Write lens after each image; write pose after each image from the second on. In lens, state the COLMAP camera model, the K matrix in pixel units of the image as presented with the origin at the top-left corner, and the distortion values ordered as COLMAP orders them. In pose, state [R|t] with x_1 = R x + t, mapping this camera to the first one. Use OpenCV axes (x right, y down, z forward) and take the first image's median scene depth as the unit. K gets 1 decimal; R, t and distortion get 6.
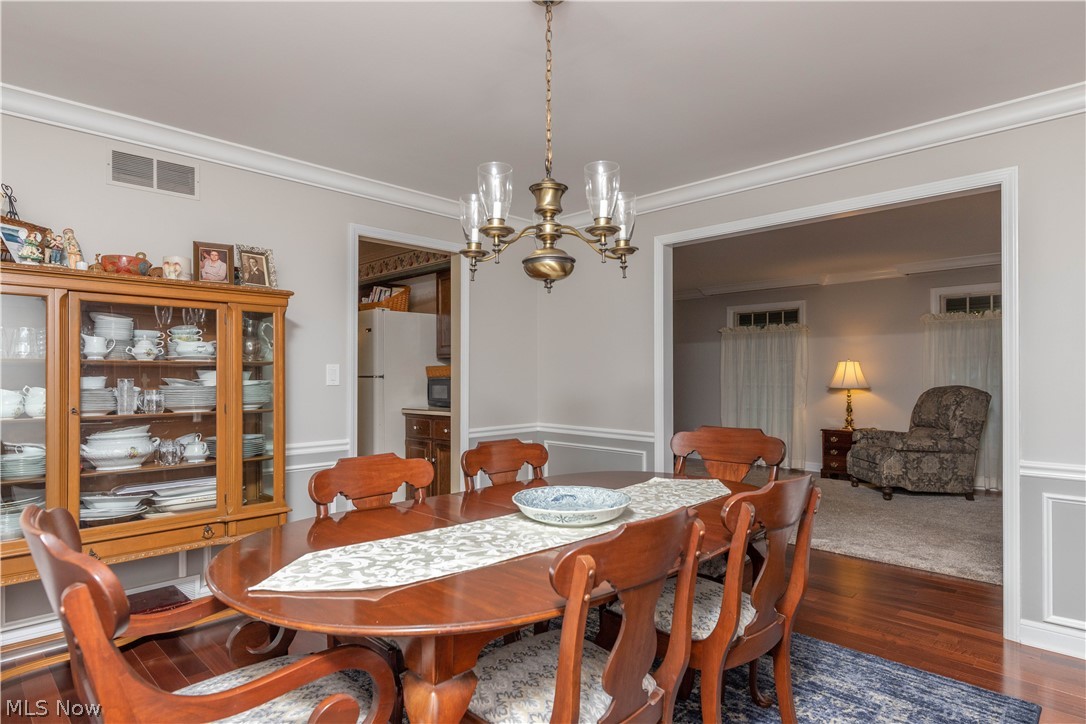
lens RADIAL K [[578.4, 0, 548.2], [0, 578.4, 365.6], [0, 0, 1]] dist [0.006773, -0.000096]
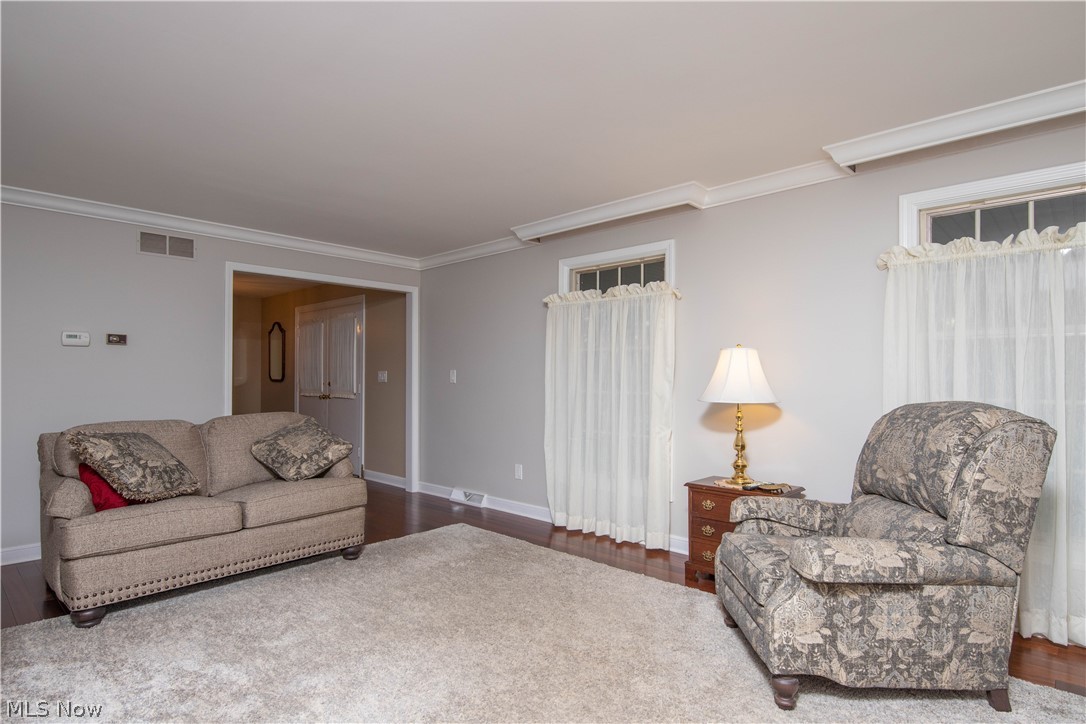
lens RADIAL K [[578.4, 0, 536.7], [0, 578.4, 370.1], [0, 0, 1]] dist [0.006773, -0.000096]
pose [[0.999773, -0.000786, 0.021269, 0.417021], [0.000624, 0.999971, 0.007610, 0.009339], [-0.021275, -0.007595, 0.999745, 0.629201]]
